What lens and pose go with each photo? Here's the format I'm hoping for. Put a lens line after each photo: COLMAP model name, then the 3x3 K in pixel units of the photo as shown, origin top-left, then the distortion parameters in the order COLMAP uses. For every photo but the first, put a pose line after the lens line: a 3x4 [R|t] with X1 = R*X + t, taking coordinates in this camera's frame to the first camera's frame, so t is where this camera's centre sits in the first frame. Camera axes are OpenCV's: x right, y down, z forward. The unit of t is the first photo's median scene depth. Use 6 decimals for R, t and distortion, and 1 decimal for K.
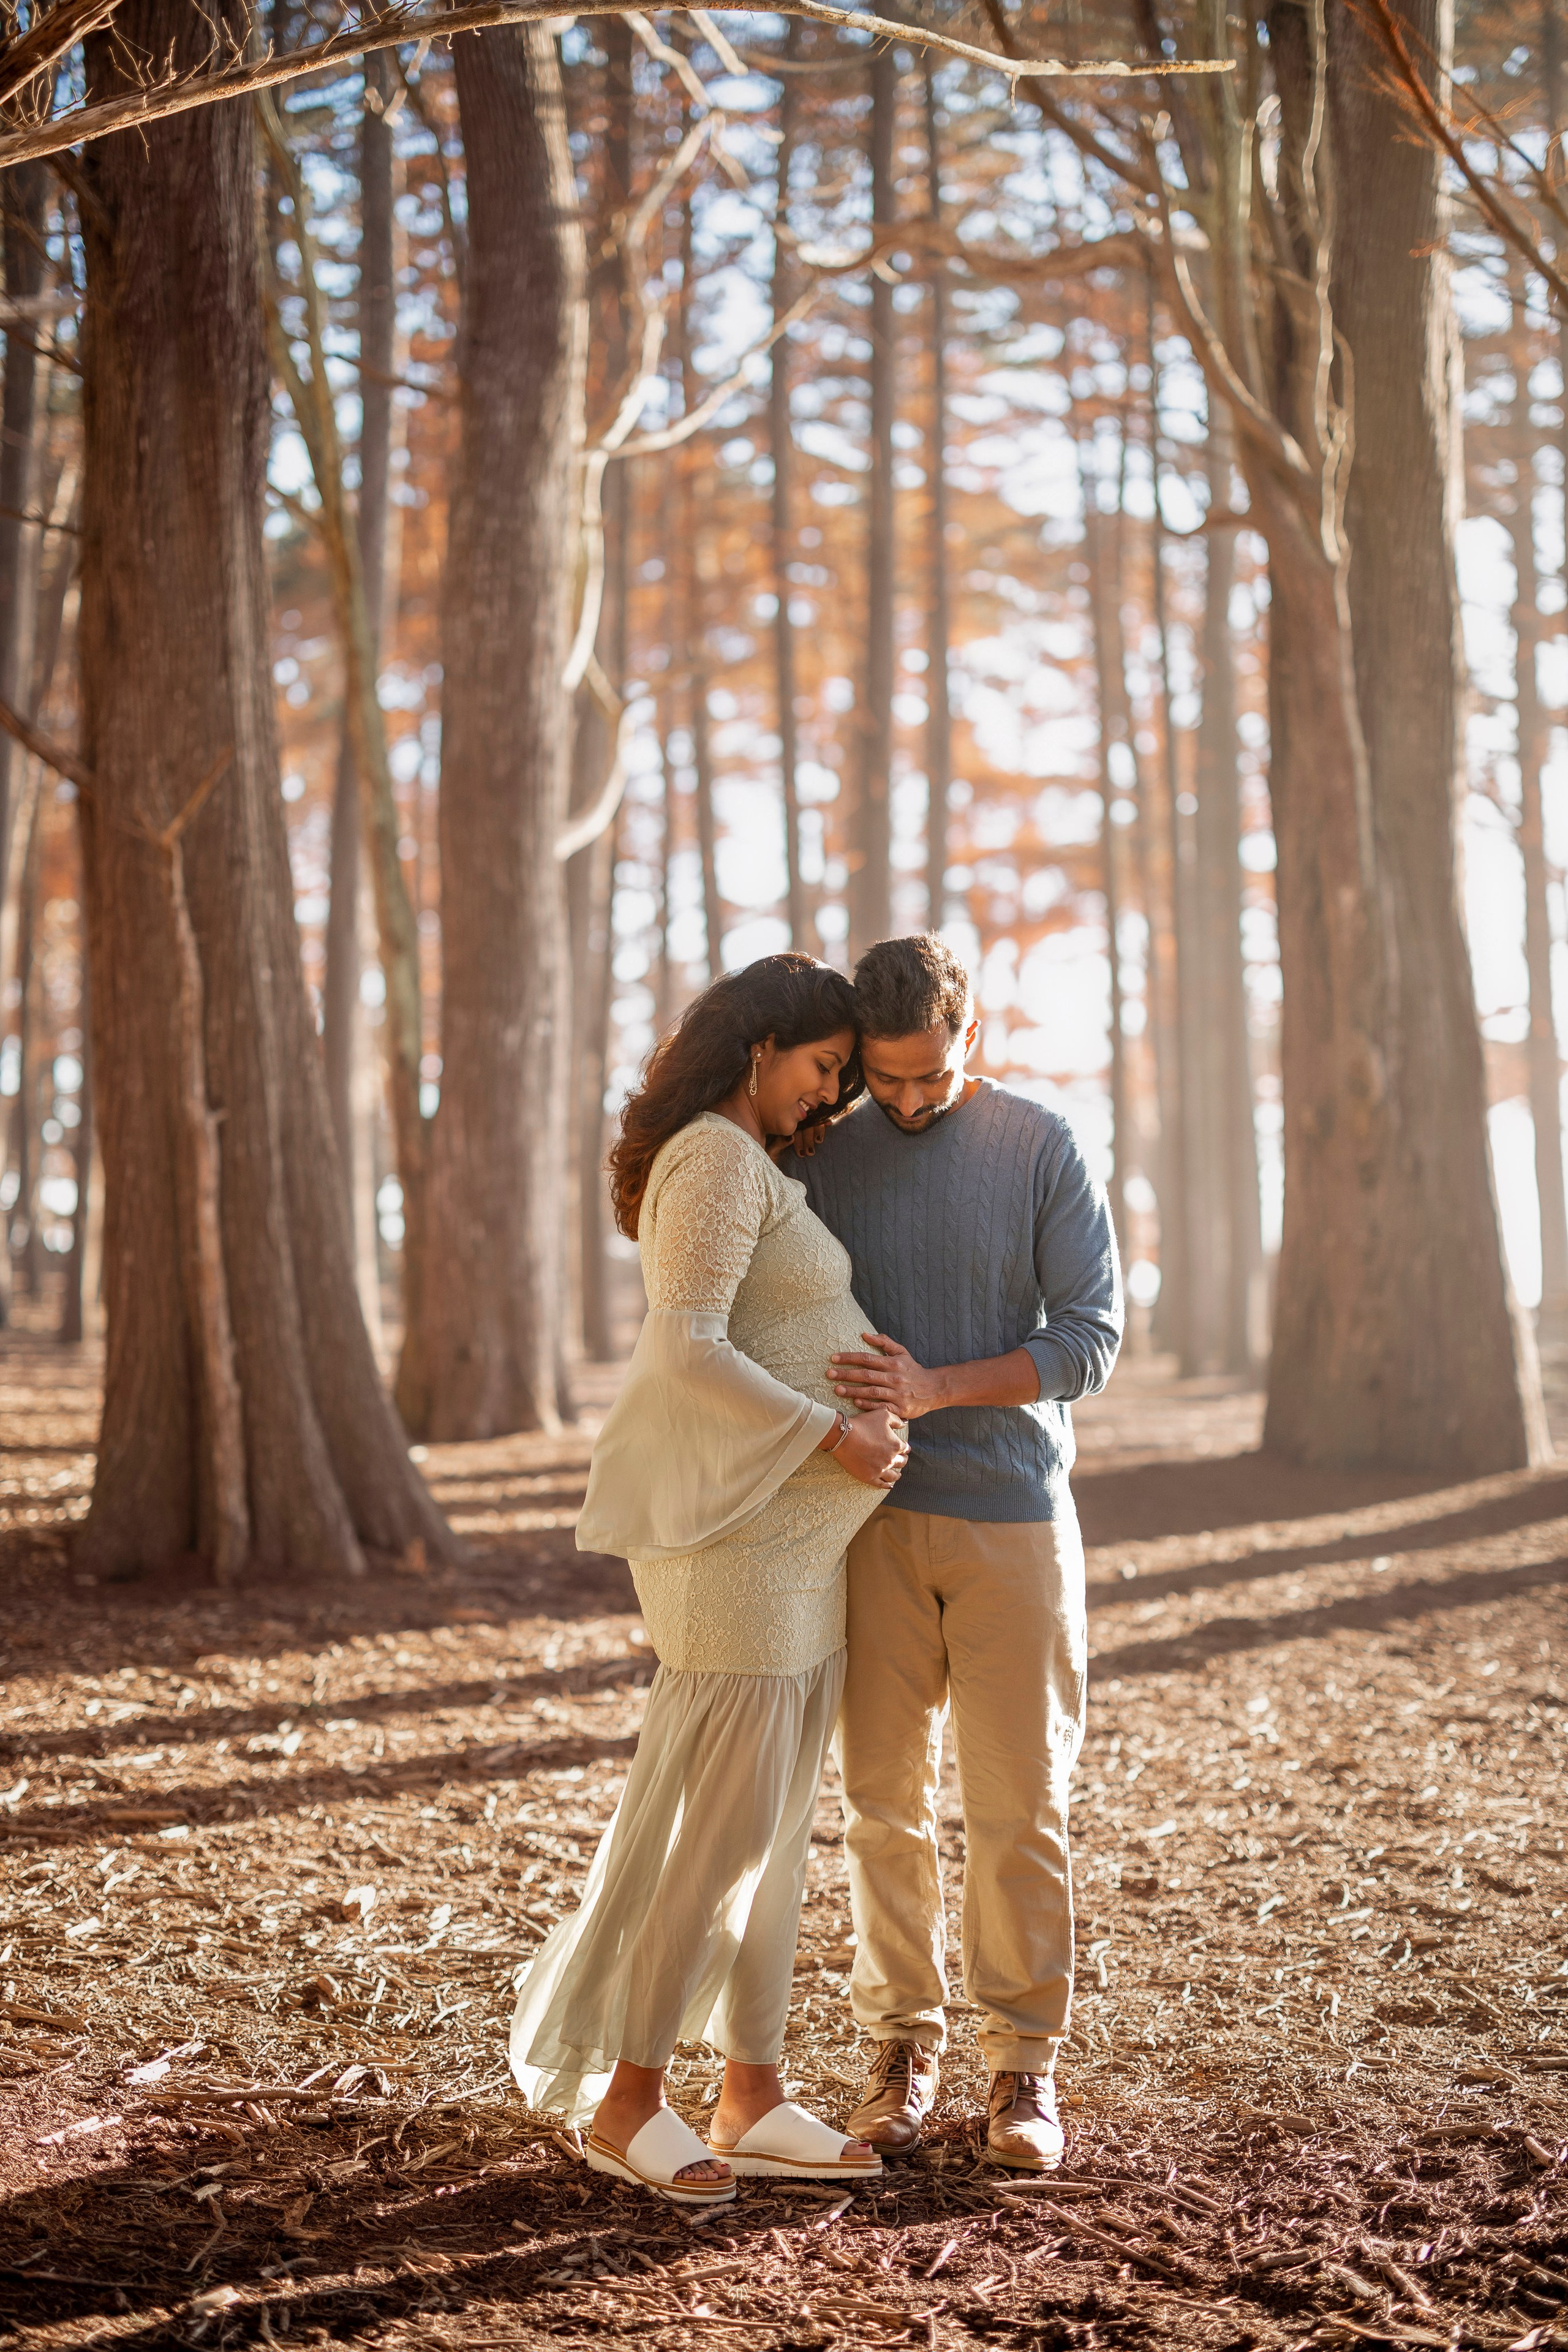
lens RADIAL K [[3310.0, 0, 784.0], [0, 3310.0, 1176.0], [0, 0, 1]] dist [-0.167127, 0.596433]
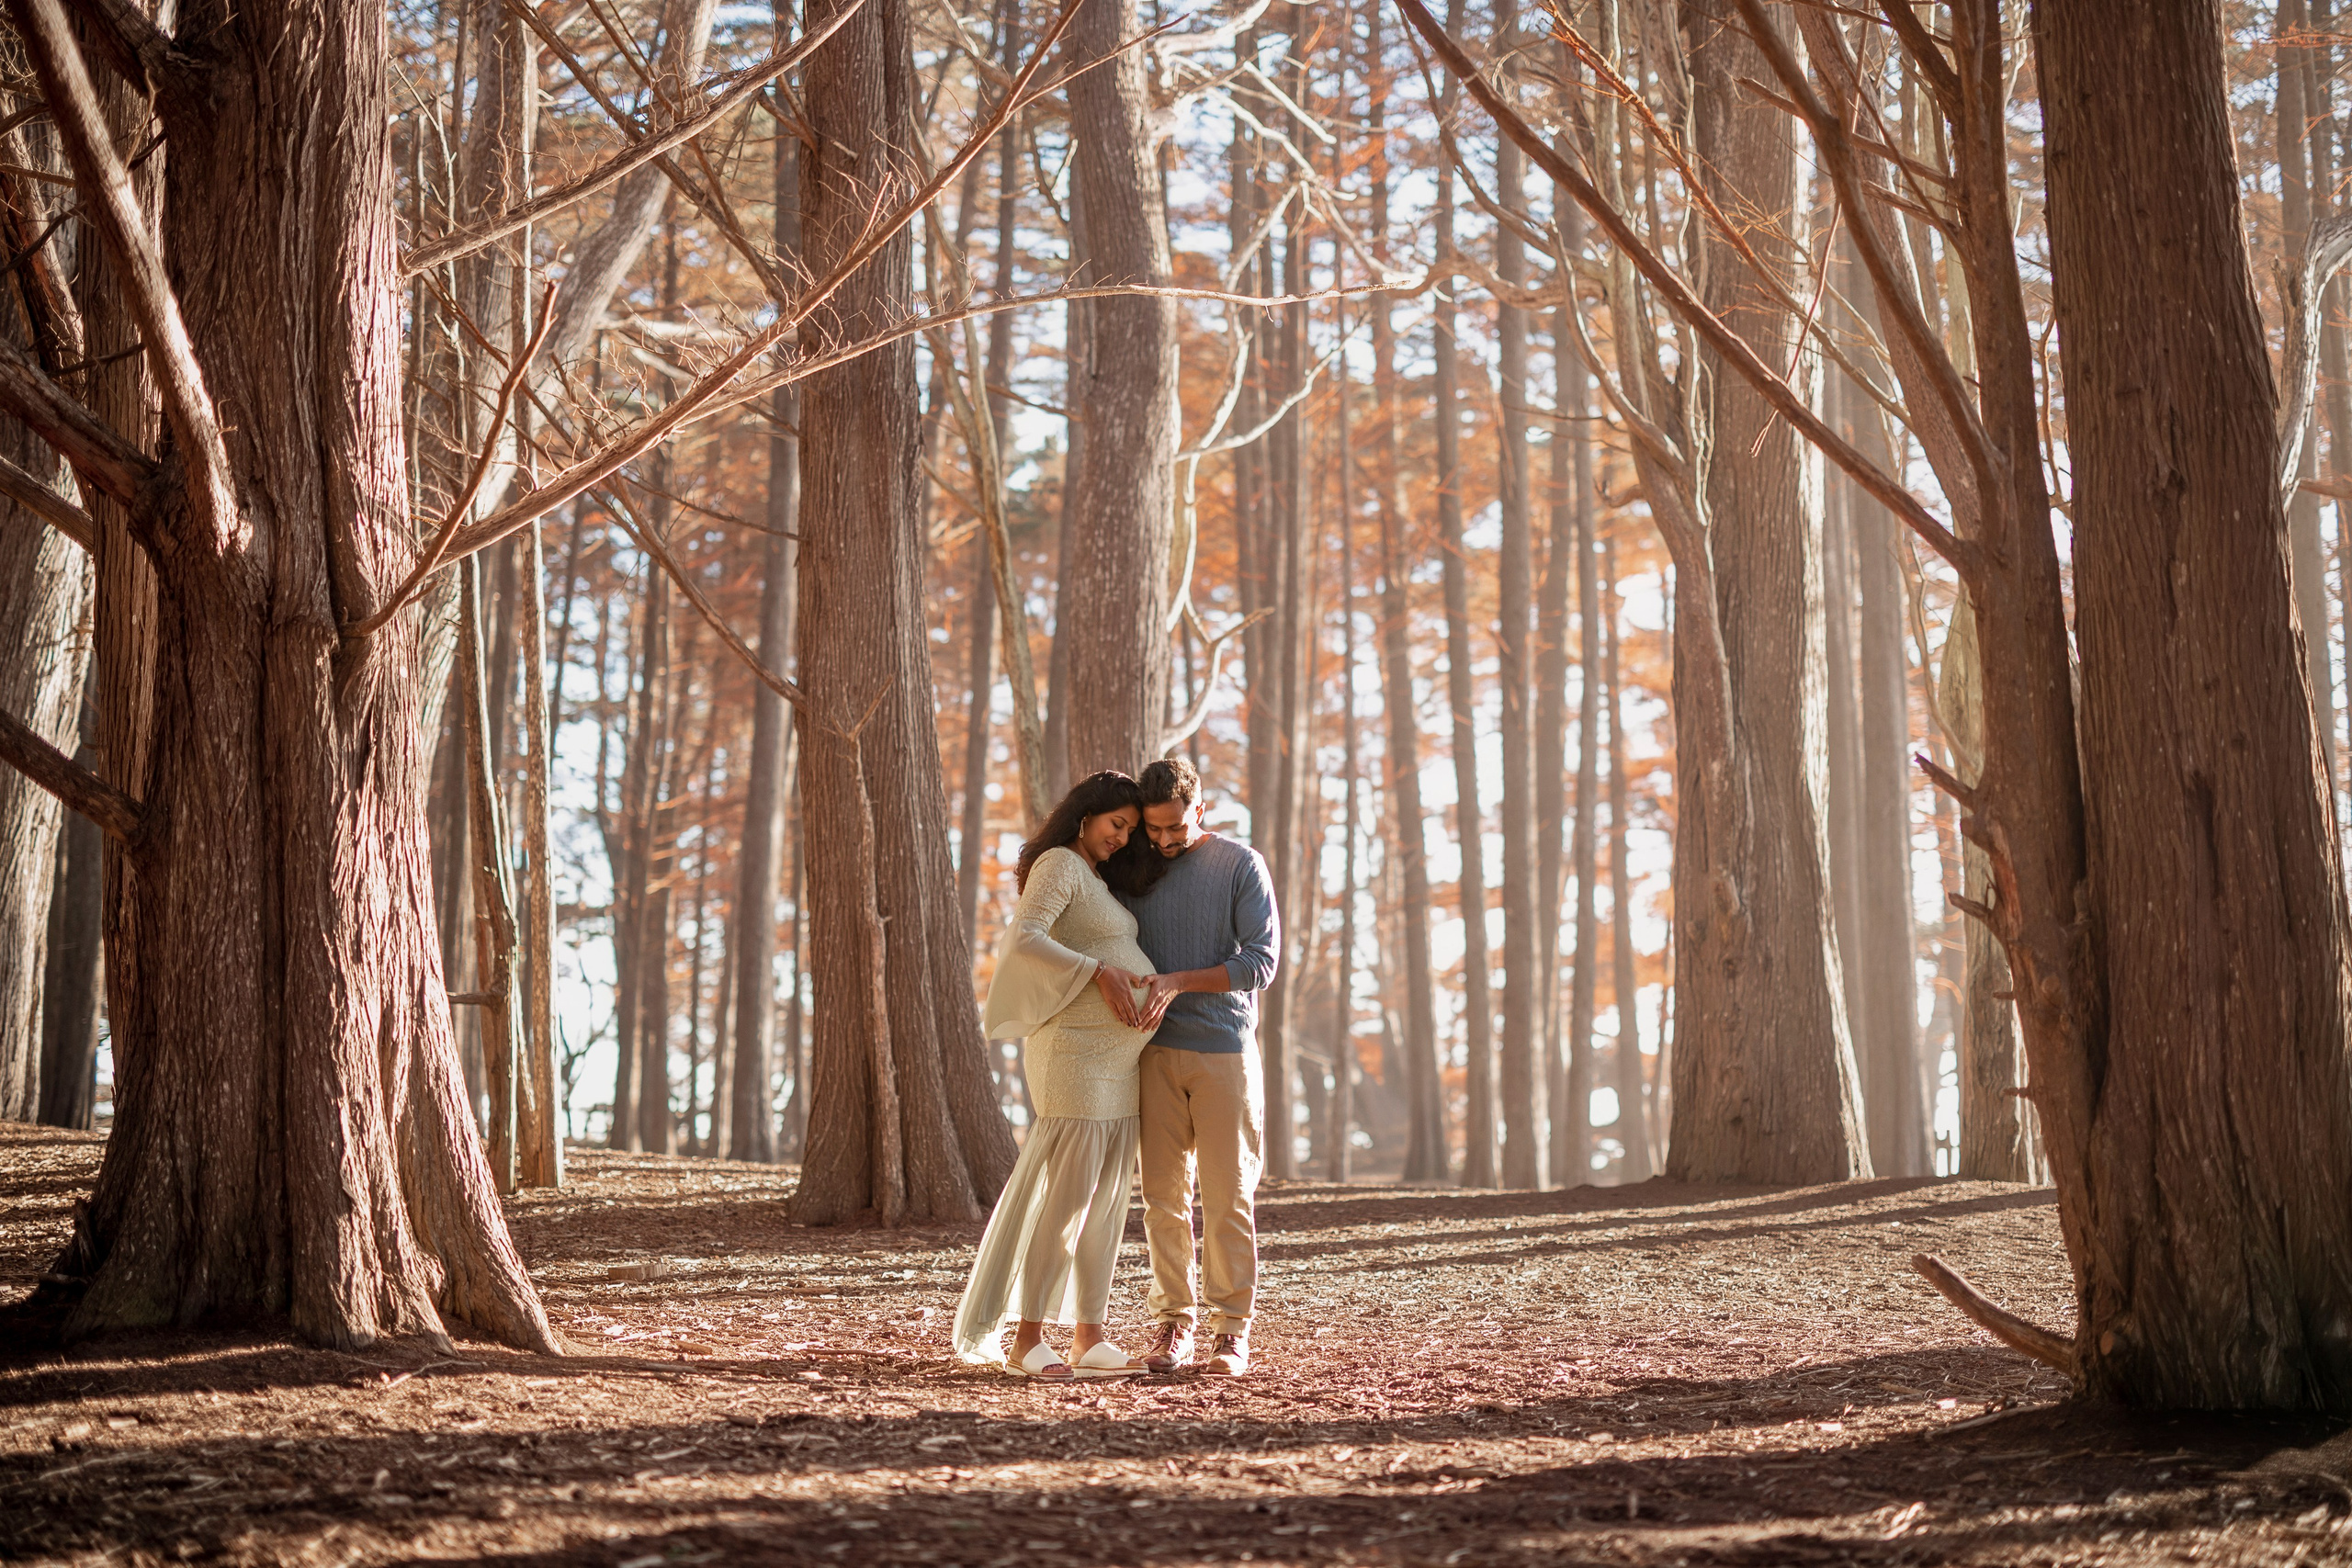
lens RADIAL K [[3309.7, 0, 1176.0], [0, 3309.7, 784.0], [0, 0, 1]] dist [-0.167127, 0.596433]
pose [[0.993152, -0.017527, -0.115505, 0.138150], [0.006378, 0.995342, -0.096195, 0.067774], [0.116653, 0.094799, 0.988638, -0.494775]]
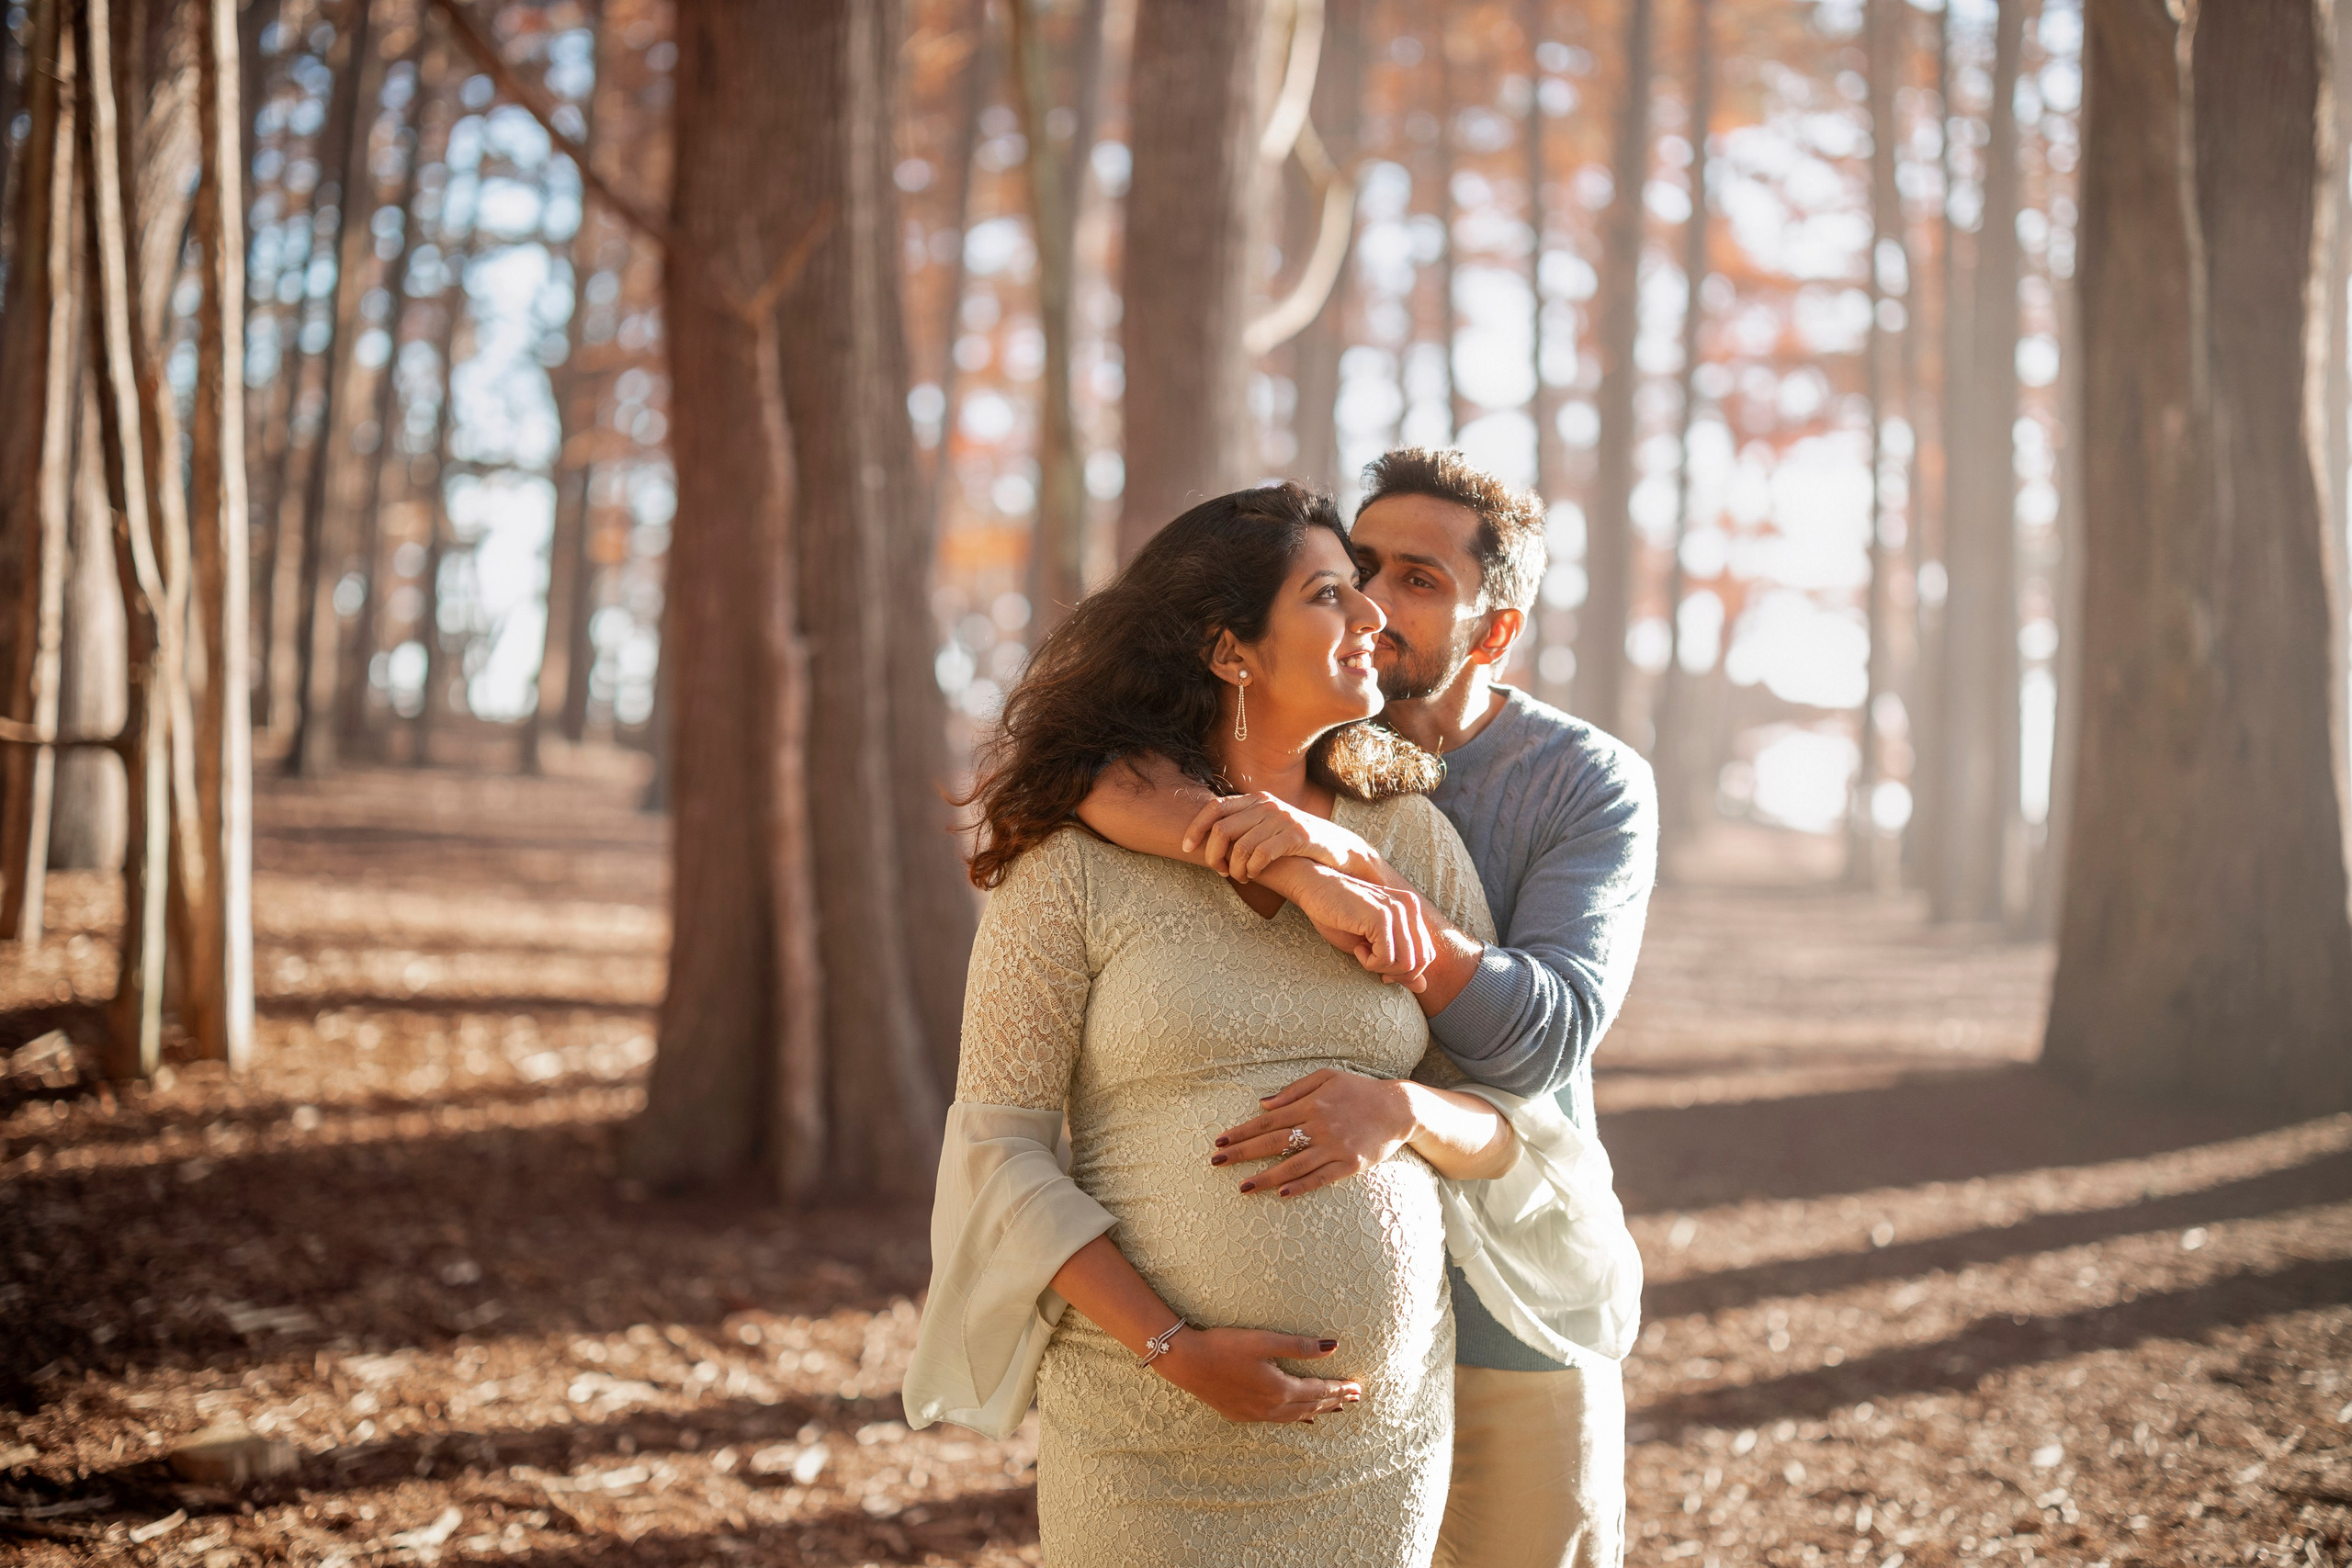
lens RADIAL K [[3309.7, 0, 1176.0], [0, 3309.7, 784.0], [0, 0, 1]] dist [-0.167127, 0.596433]
pose [[0.993813, 0.039142, -0.103940, 0.010422], [-0.035468, 0.998687, 0.036962, -0.017761], [0.105251, -0.033047, 0.993896, 0.177093]]
